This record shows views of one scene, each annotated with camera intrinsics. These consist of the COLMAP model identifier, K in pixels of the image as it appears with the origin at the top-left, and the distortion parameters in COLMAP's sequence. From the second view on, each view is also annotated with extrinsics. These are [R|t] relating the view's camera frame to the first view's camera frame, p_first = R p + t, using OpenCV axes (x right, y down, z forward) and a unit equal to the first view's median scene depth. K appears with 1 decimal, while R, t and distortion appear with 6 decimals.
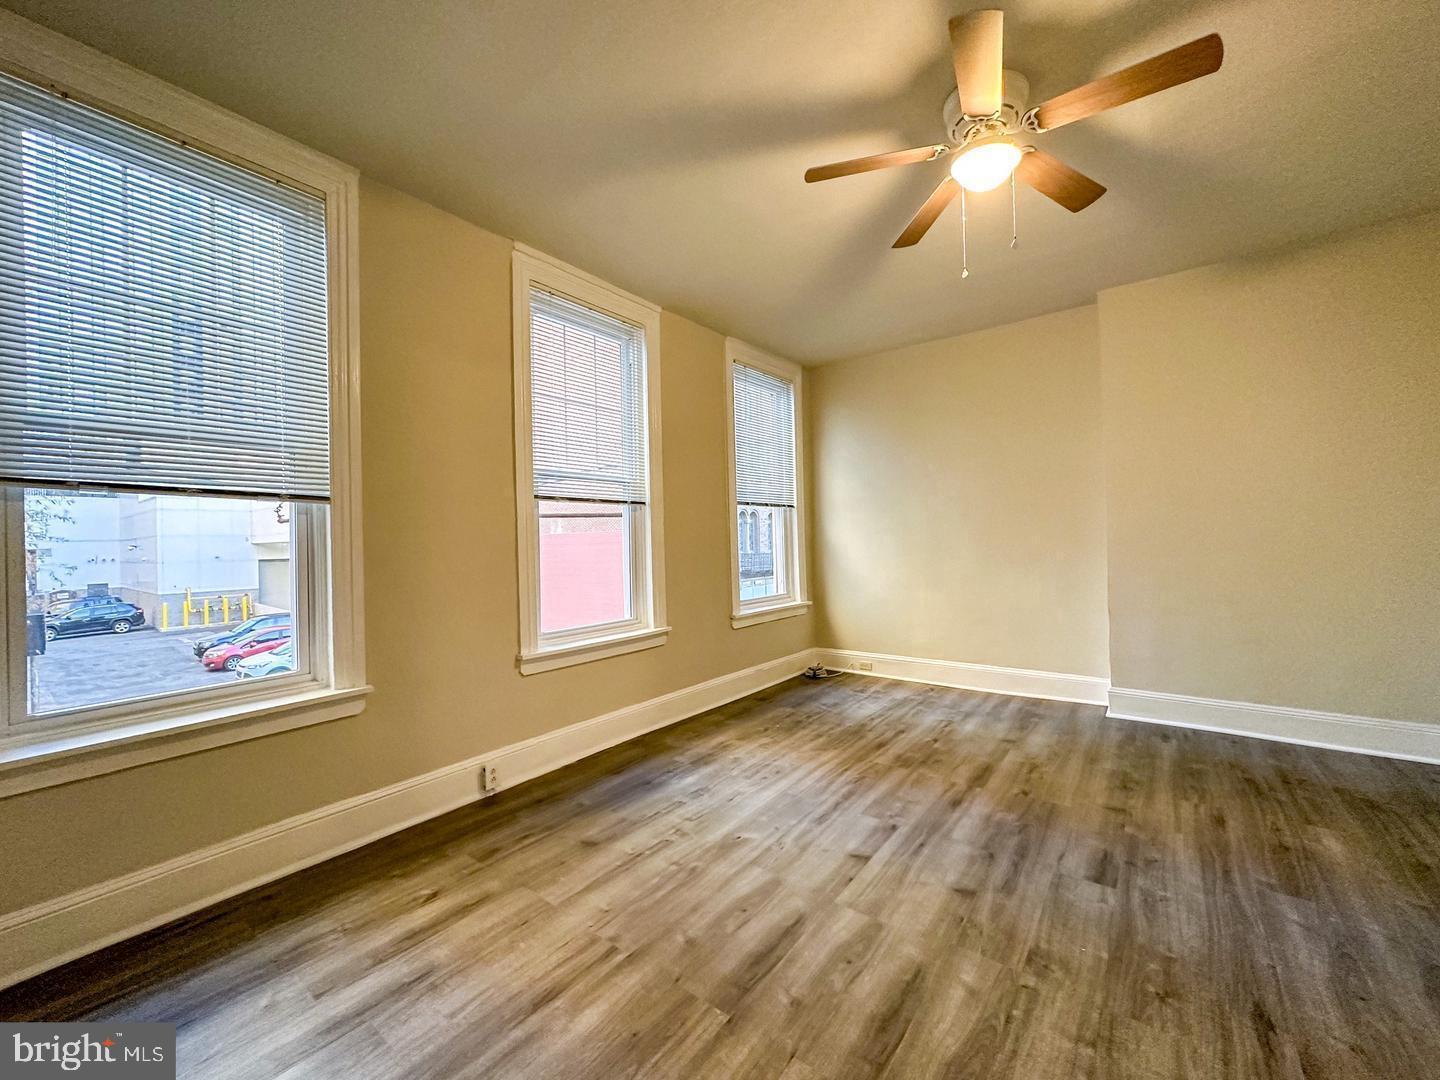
lens RADIAL K [[574.6, 0, 720.1], [0, 574.6, 539.3], [0, 0, 1]] dist [-0.001601, 0.000820]
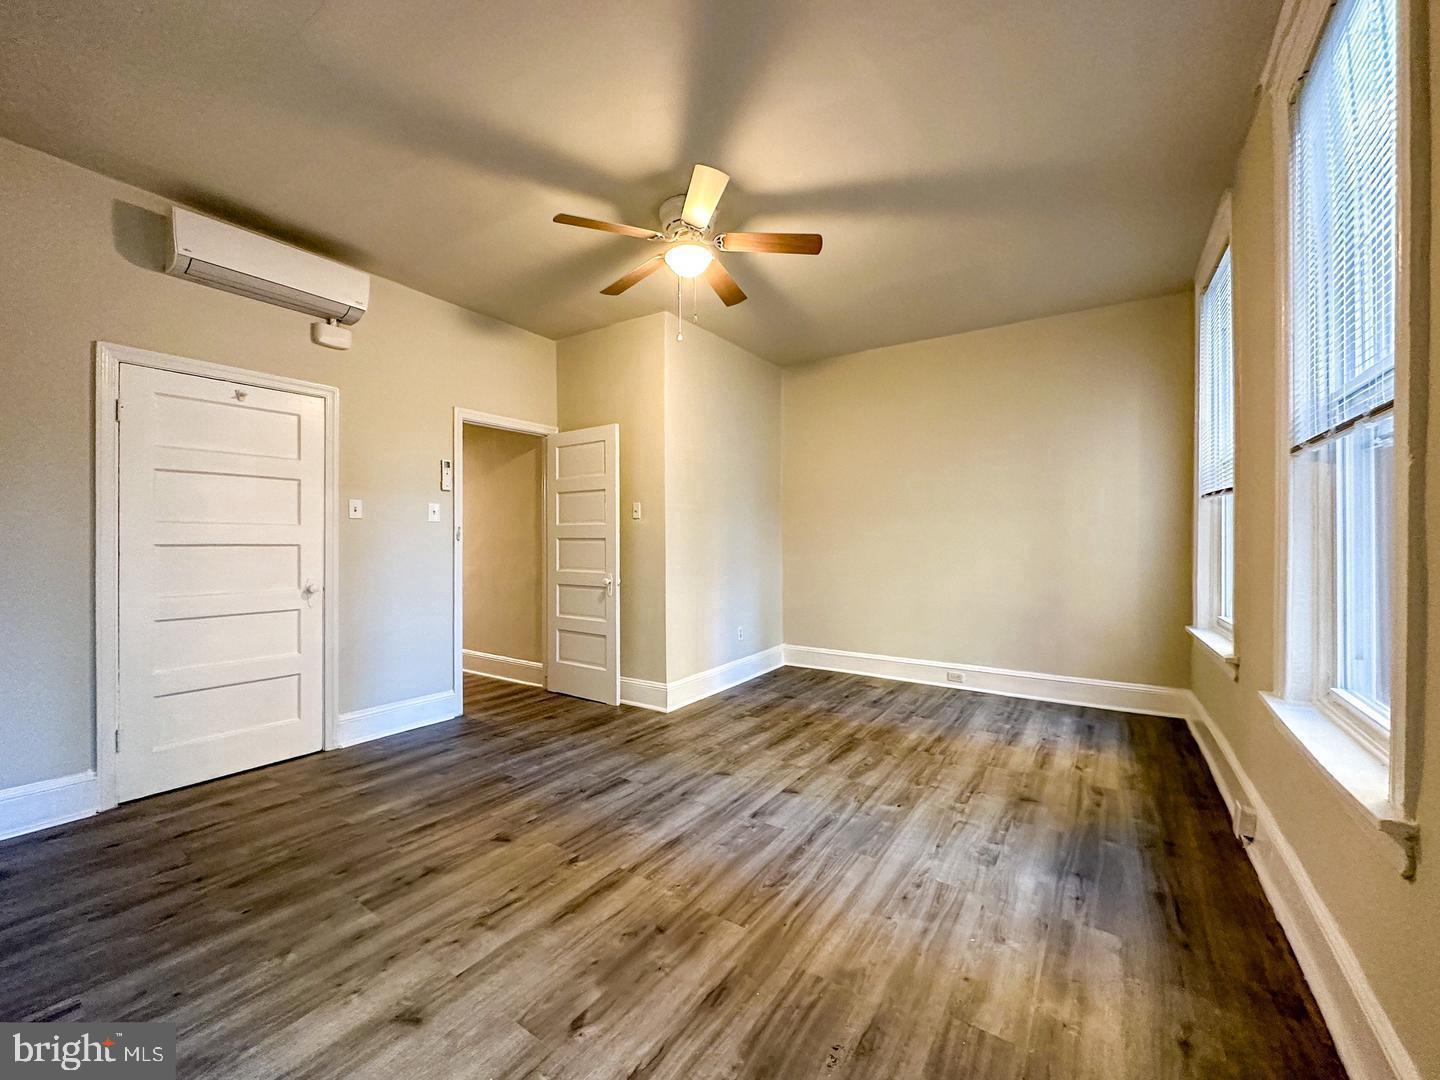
lens RADIAL K [[574.6, 0, 720.4], [0, 574.6, 538.5], [0, 0, 1]] dist [-0.001601, 0.000820]
pose [[-0.998075, 0.022187, -0.057907, 0.415701], [0.022277, 0.999751, -0.000911, 0.007762], [0.057873, -0.002199, -0.998322, 2.037515]]
